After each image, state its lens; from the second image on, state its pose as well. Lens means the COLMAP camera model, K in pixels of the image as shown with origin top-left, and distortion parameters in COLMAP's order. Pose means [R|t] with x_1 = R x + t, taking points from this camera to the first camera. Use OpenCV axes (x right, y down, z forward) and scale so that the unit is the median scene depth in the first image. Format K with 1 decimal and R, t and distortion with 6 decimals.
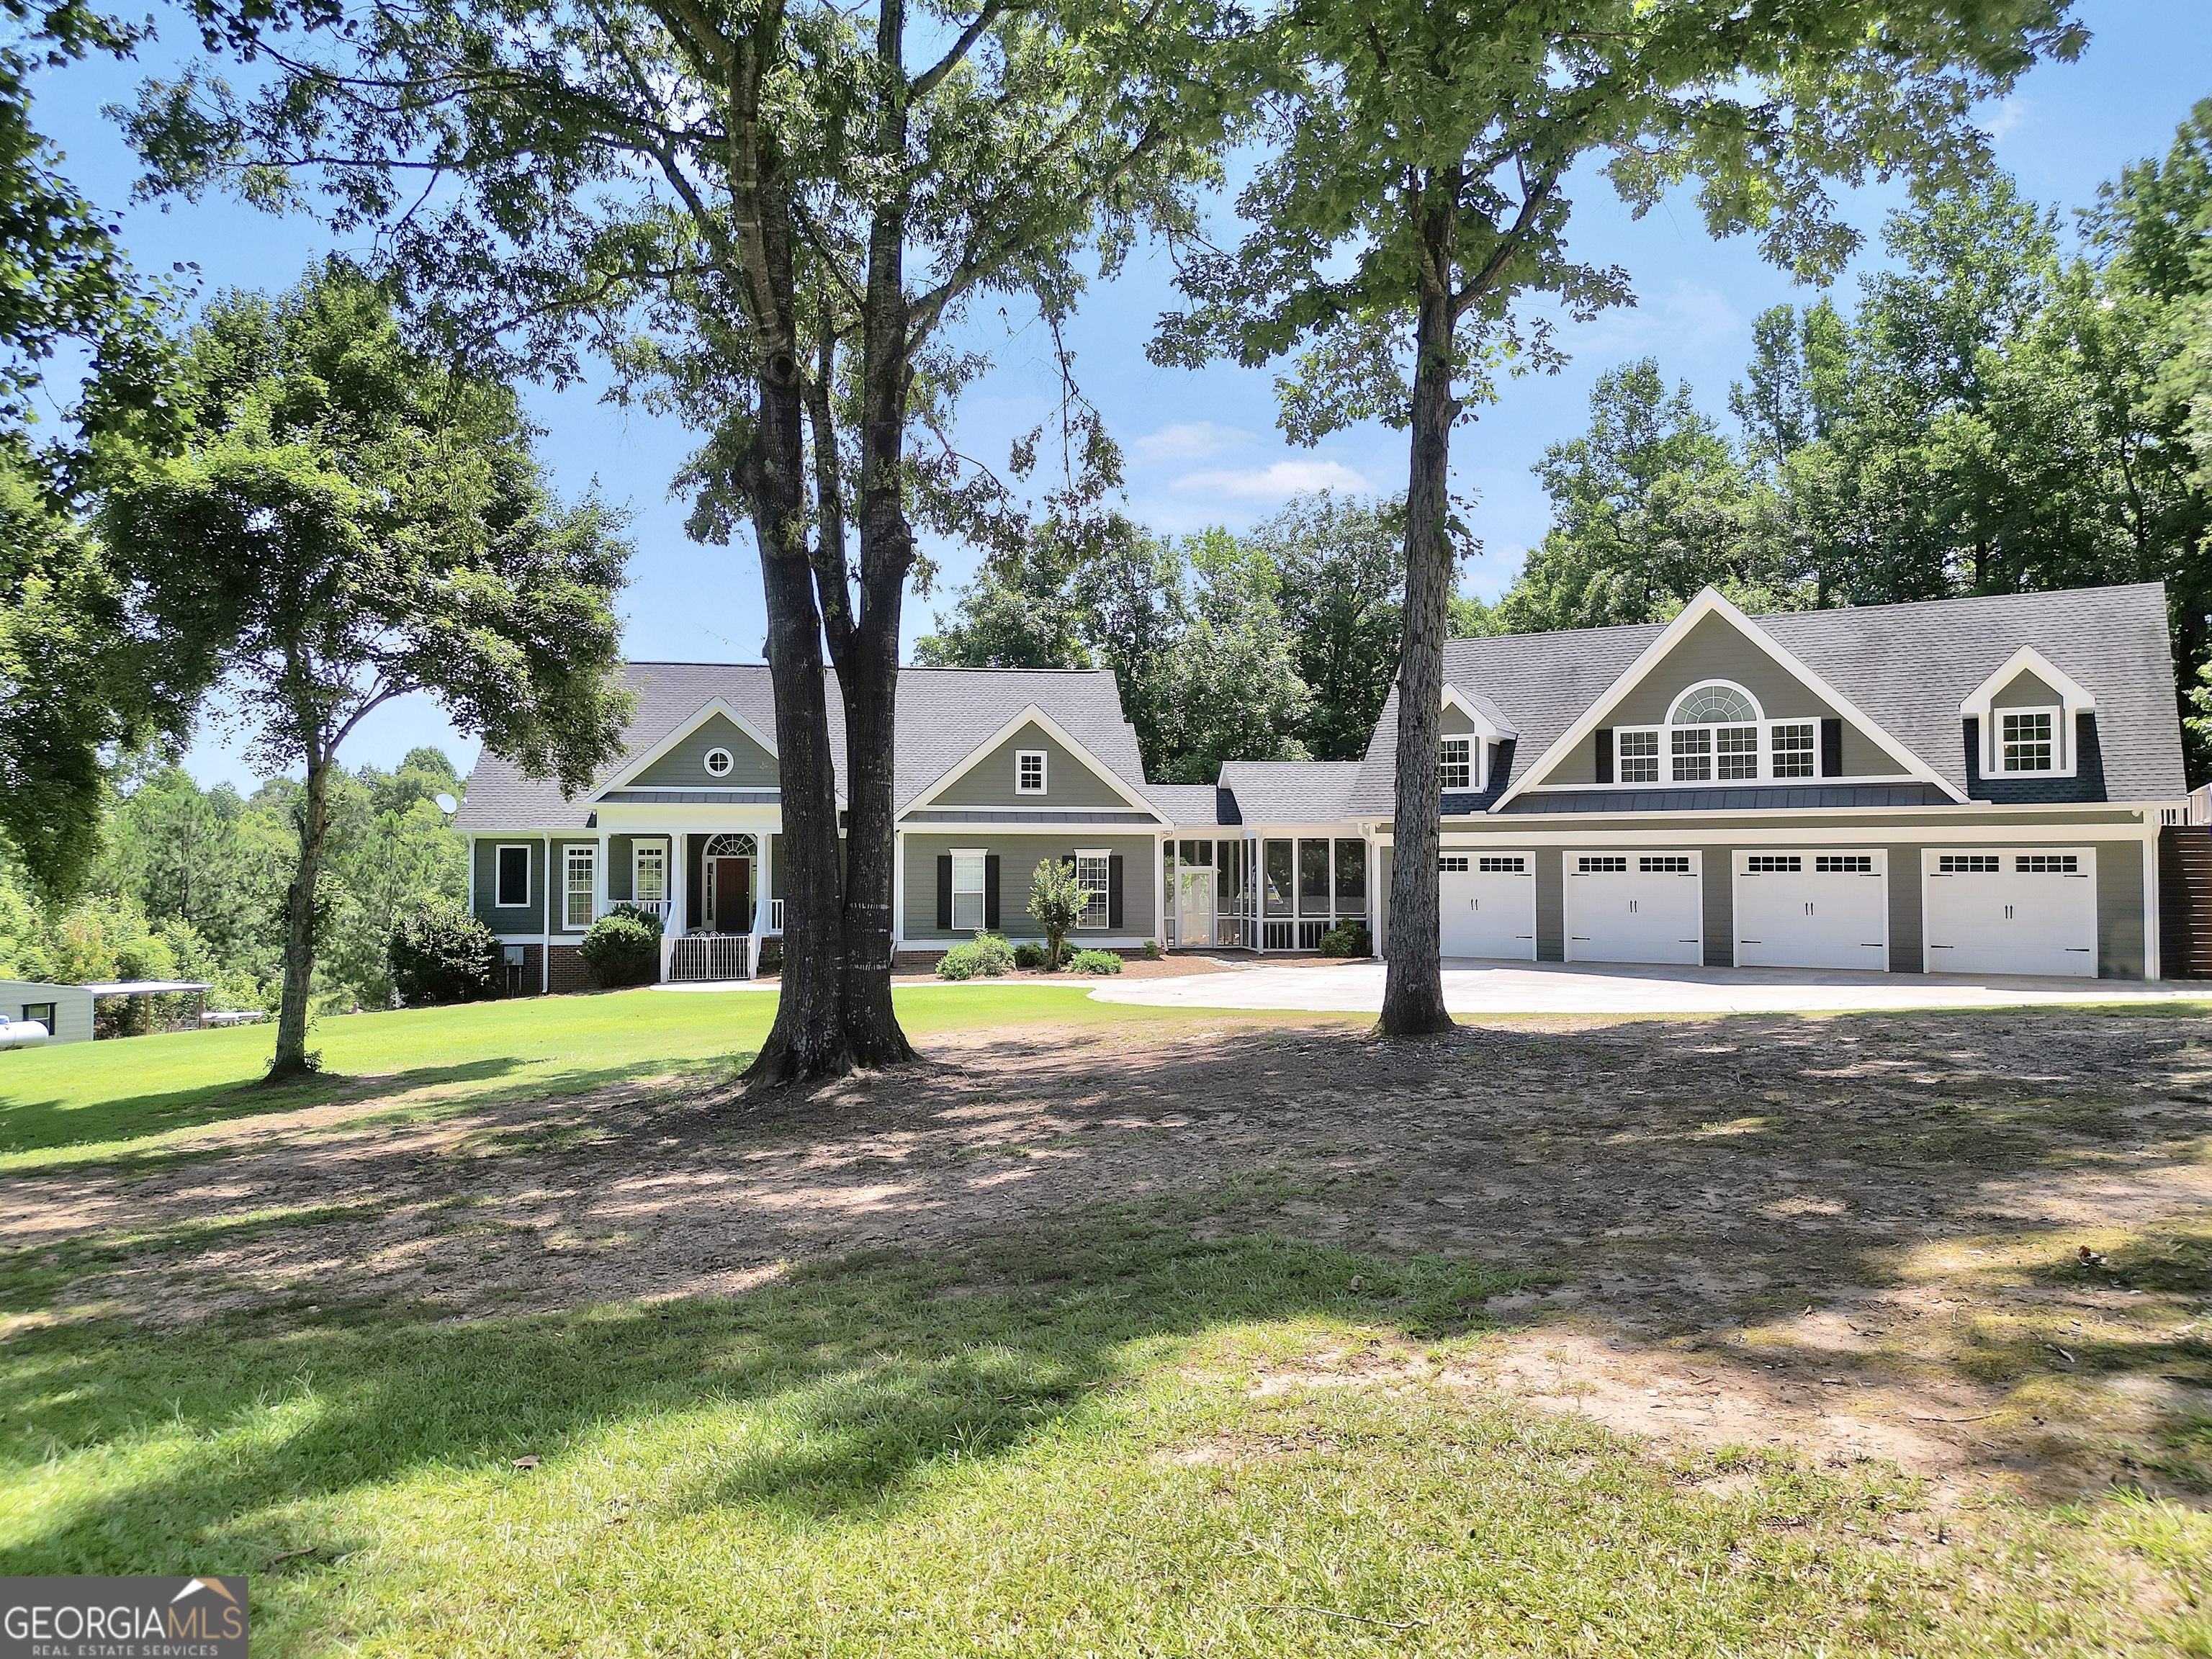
lens RADIAL K [[1570.9, 0, 1106.9], [0, 1570.9, 844.3], [0, 0, 1]] dist [0.079152, -0.094201]
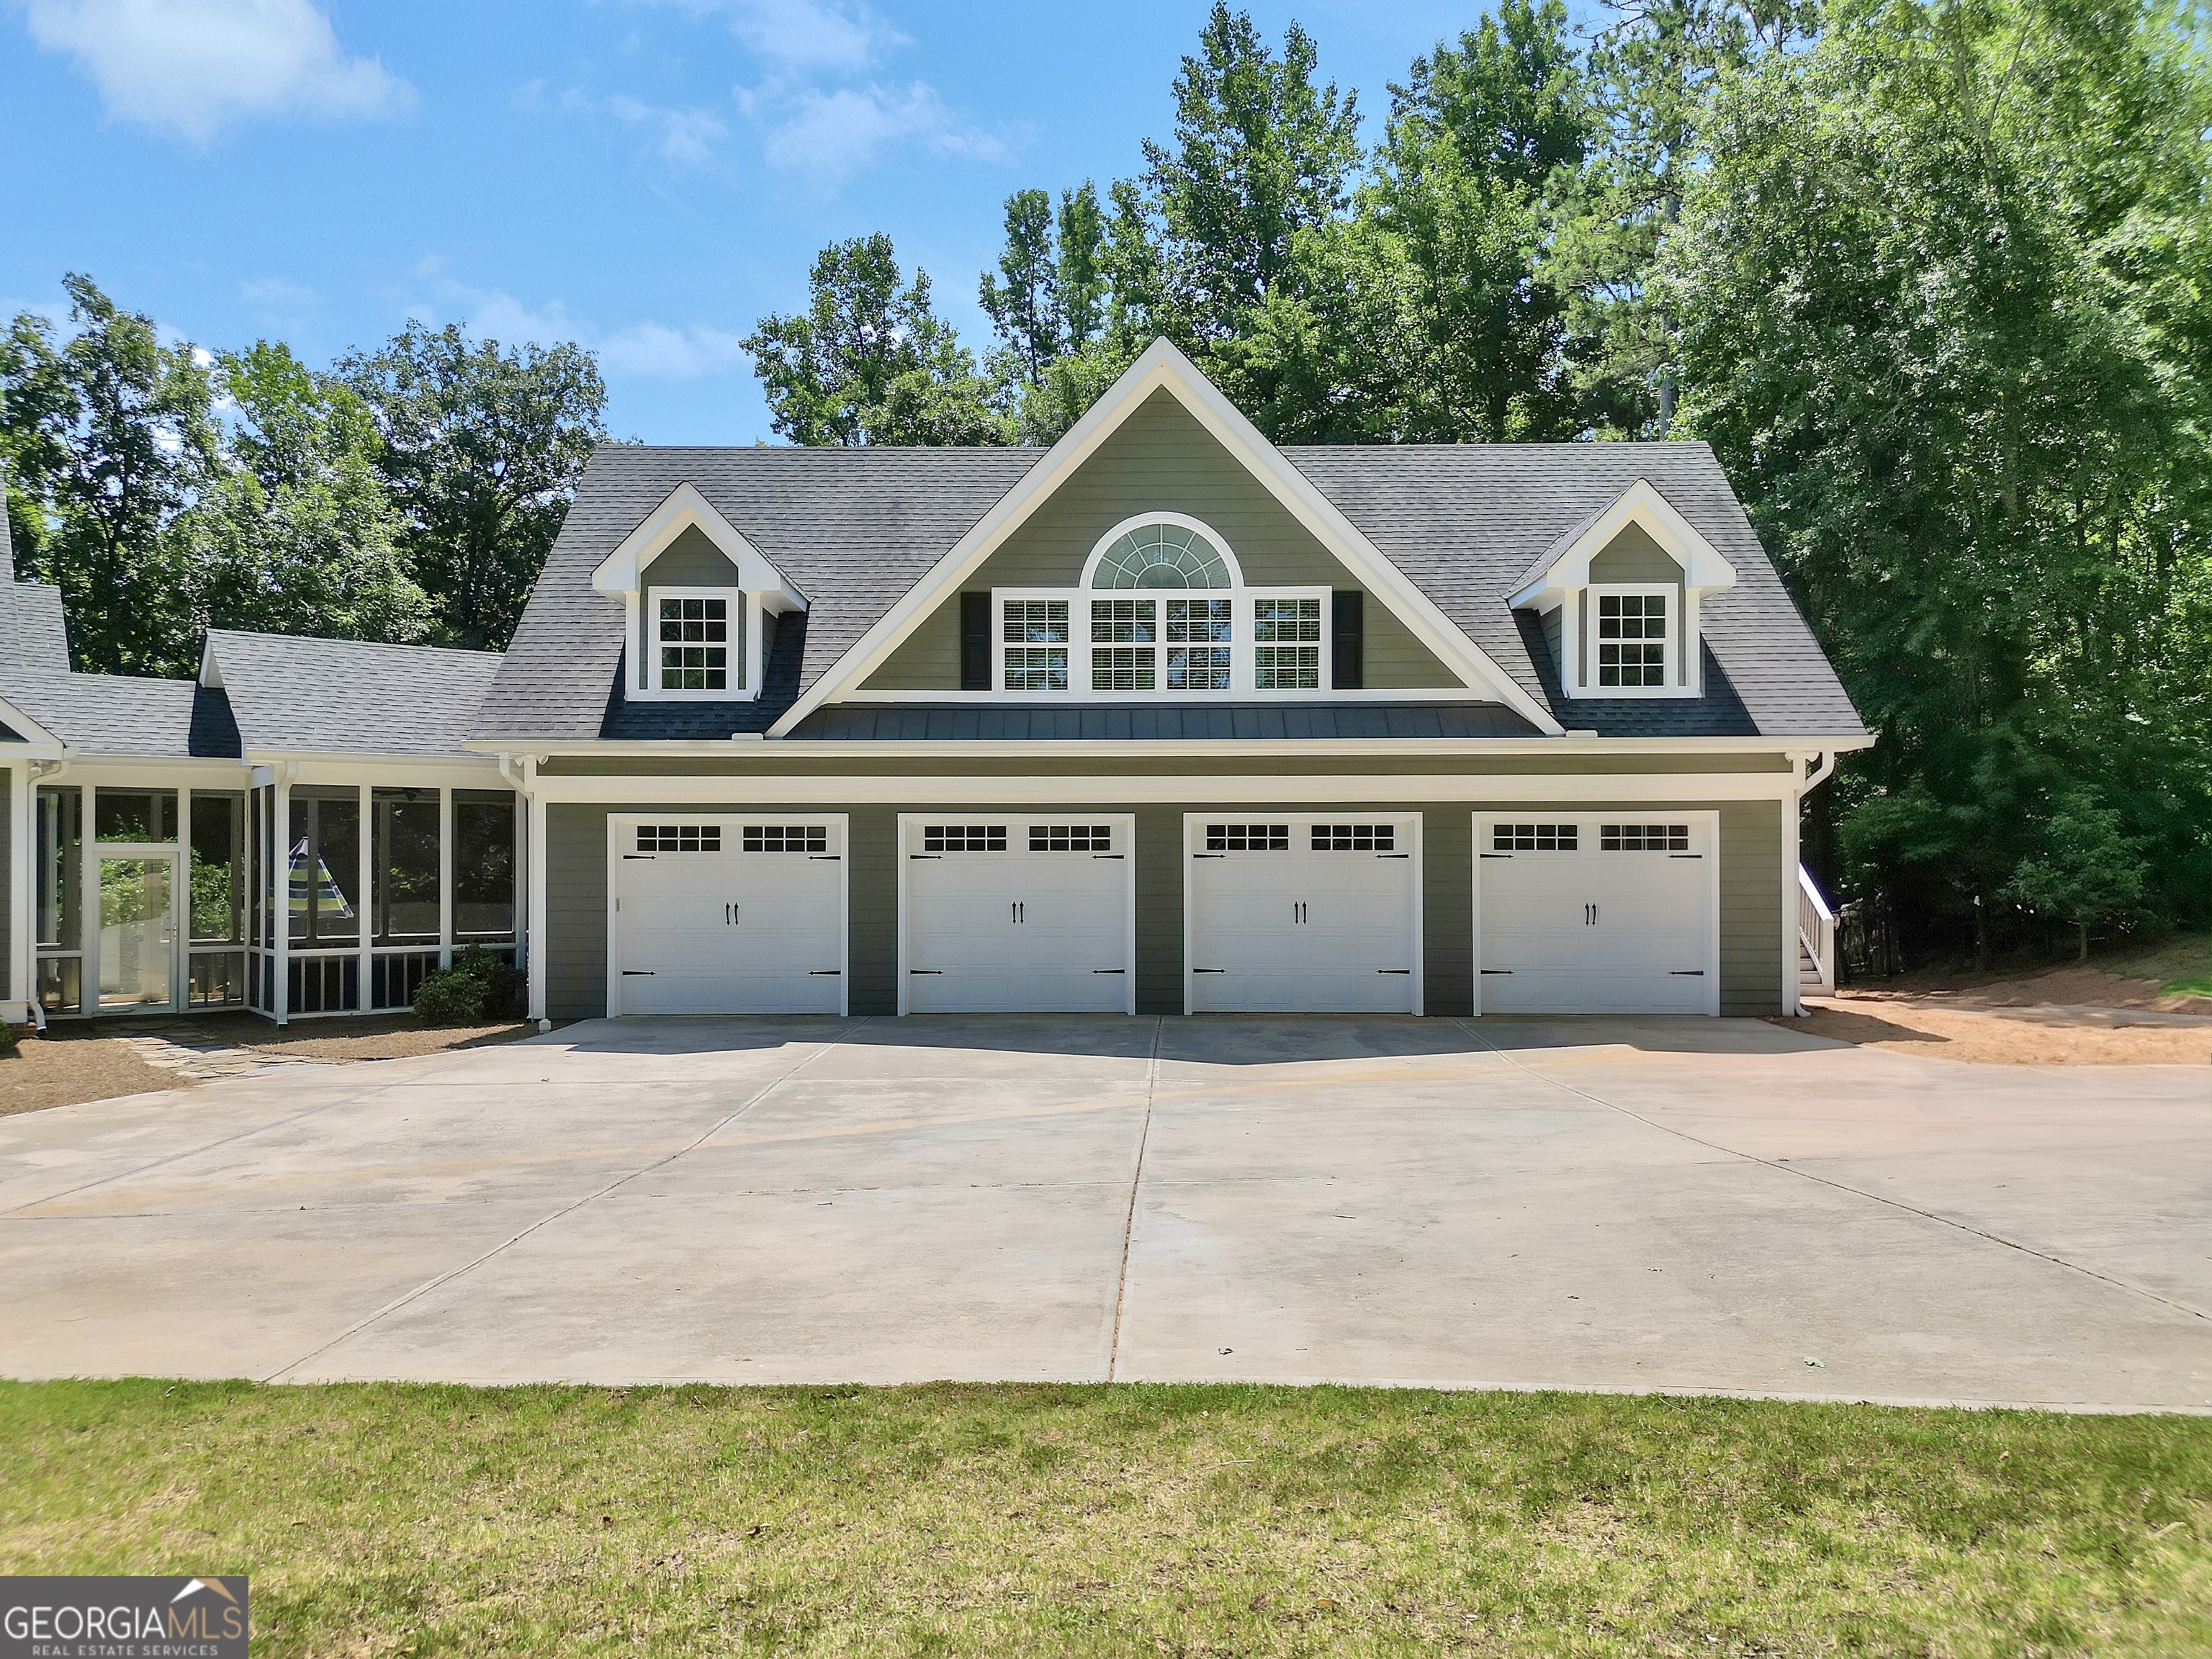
lens RADIAL K [[1570.9, 0, 1106.9], [0, 1570.9, 844.3], [0, 0, 1]] dist [0.079152, -0.094201]
pose [[0.867289, 0.006617, 0.497762, 0.077933], [-0.005662, 0.999978, -0.003429, 0.015765], [-0.497773, 0.000156, 0.867307, 0.477585]]
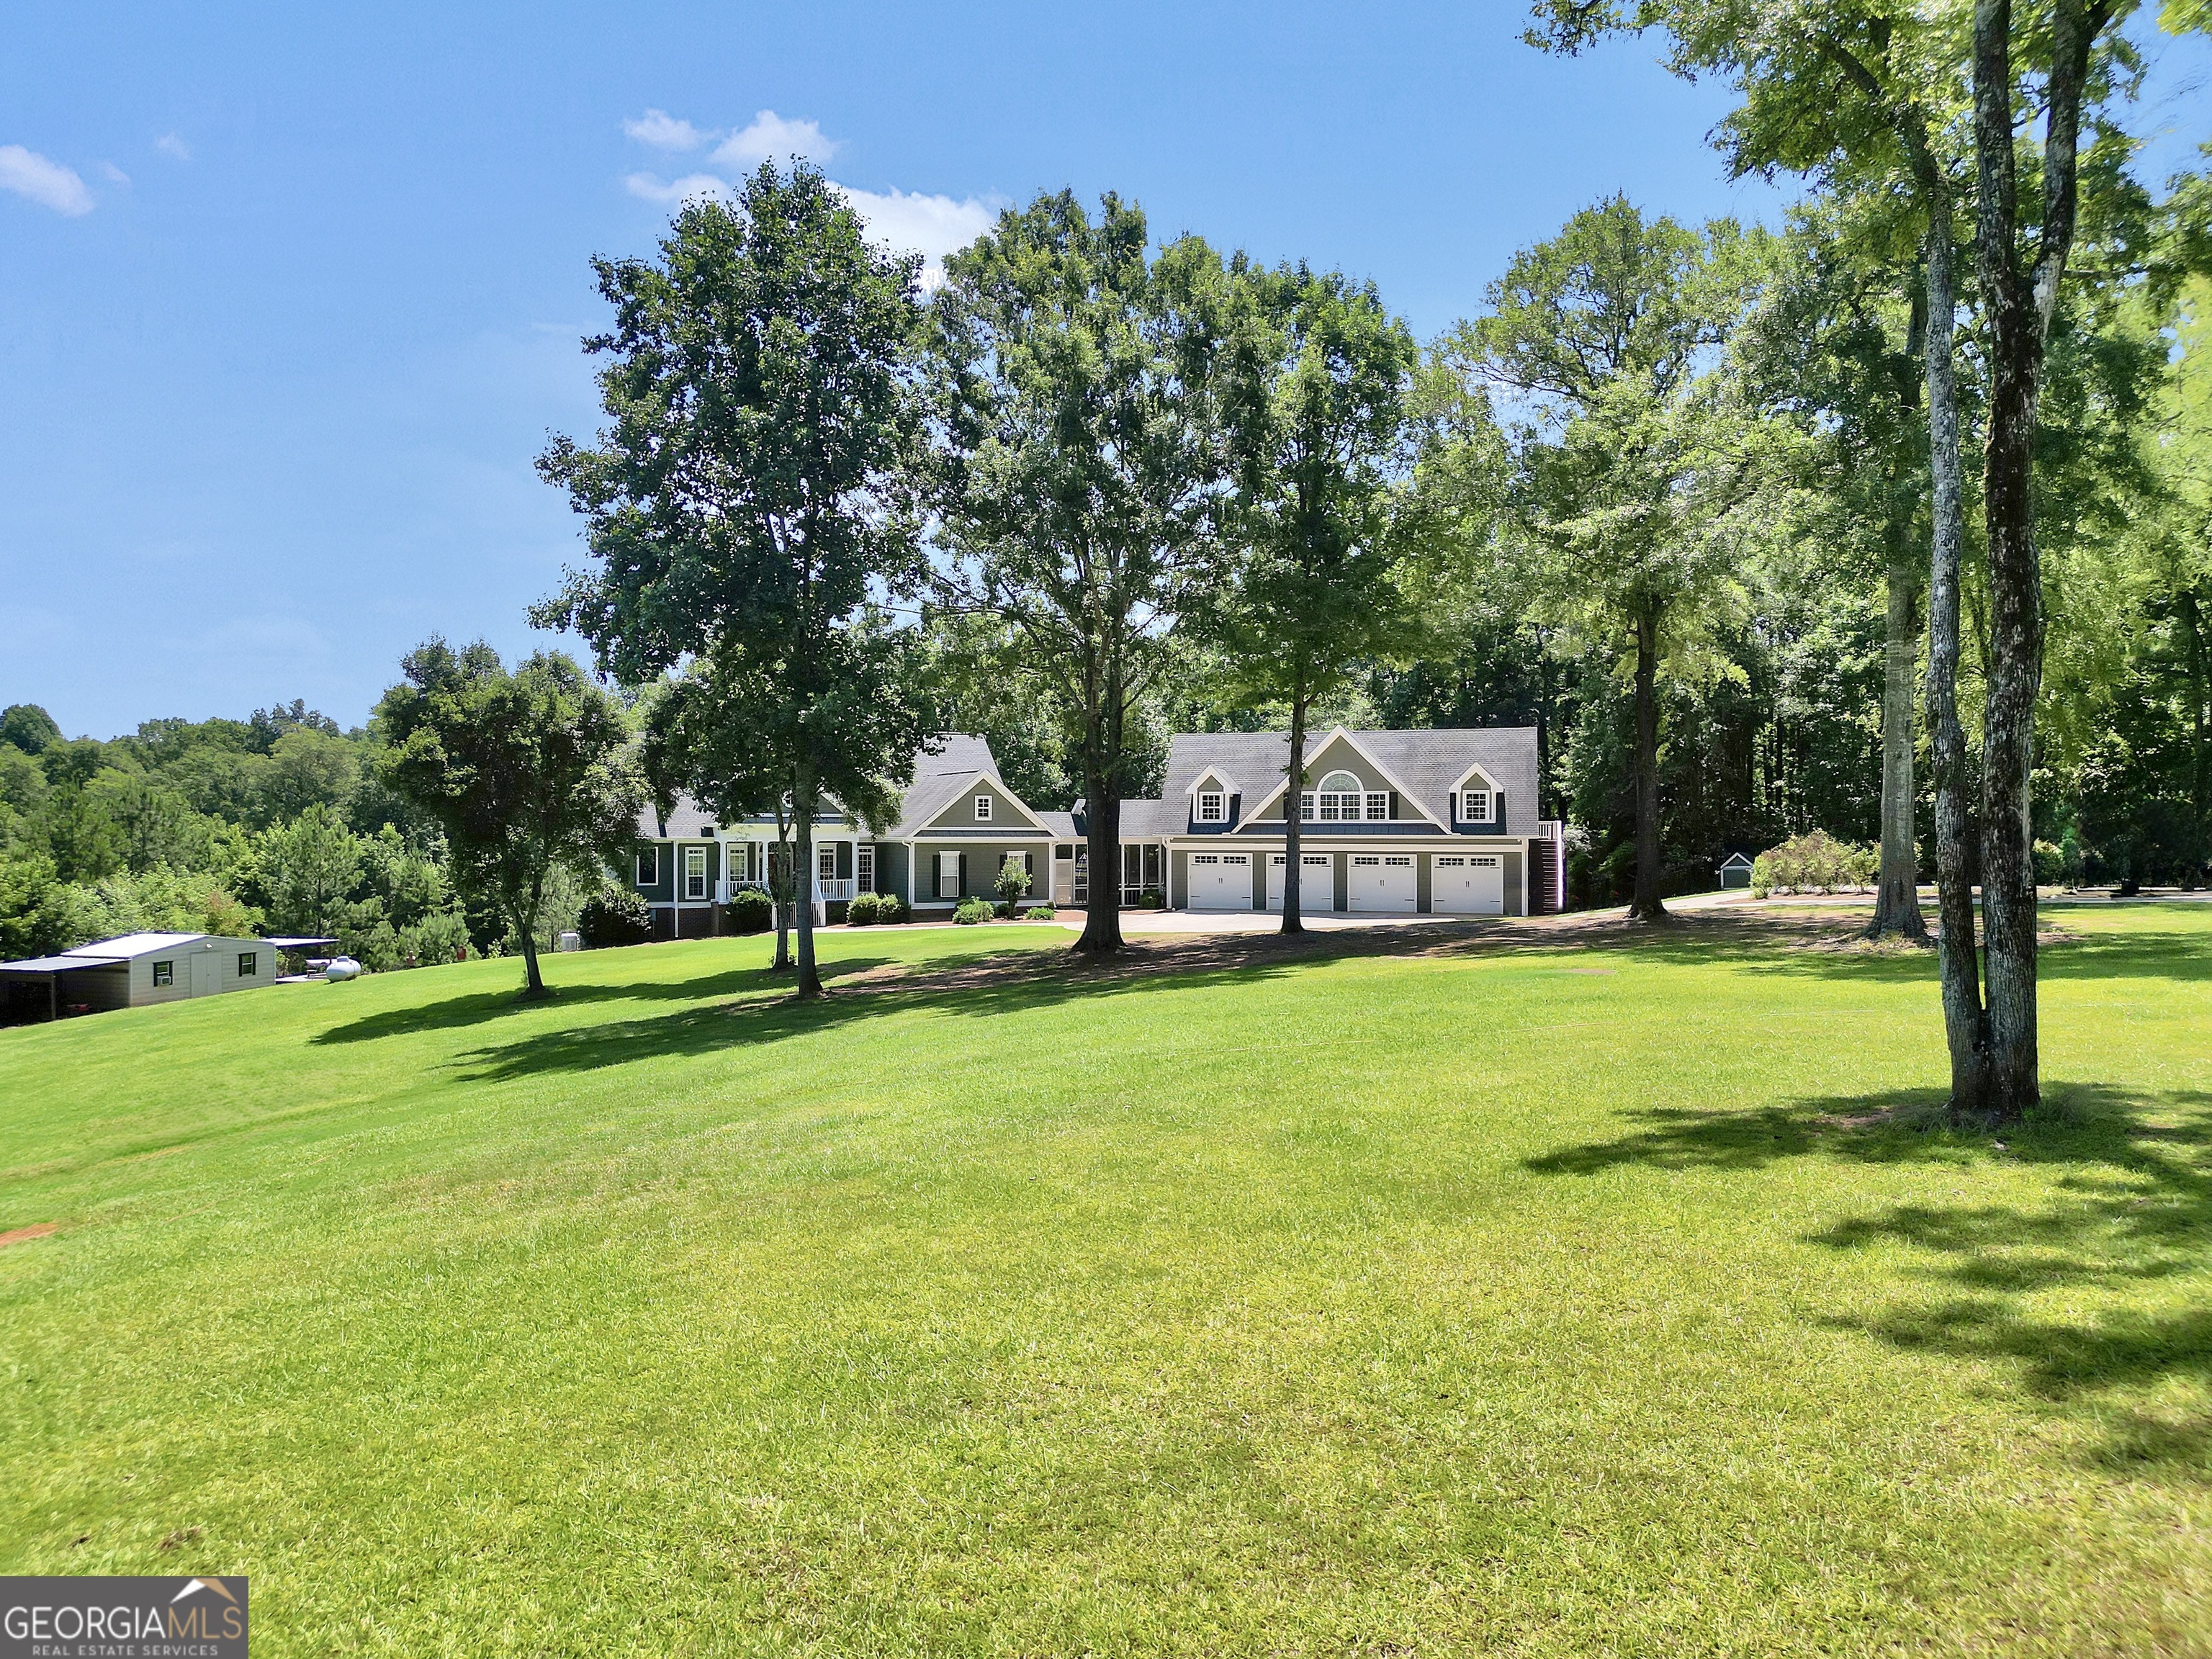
lens RADIAL K [[1570.9, 0, 1106.9], [0, 1570.9, 844.3], [0, 0, 1]] dist [0.079152, -0.094201]
pose [[0.962538, -0.001633, 0.271140, -0.414553], [-0.006455, 0.999561, 0.028933, -0.060042], [-0.271069, -0.029600, 0.962105, -0.789092]]
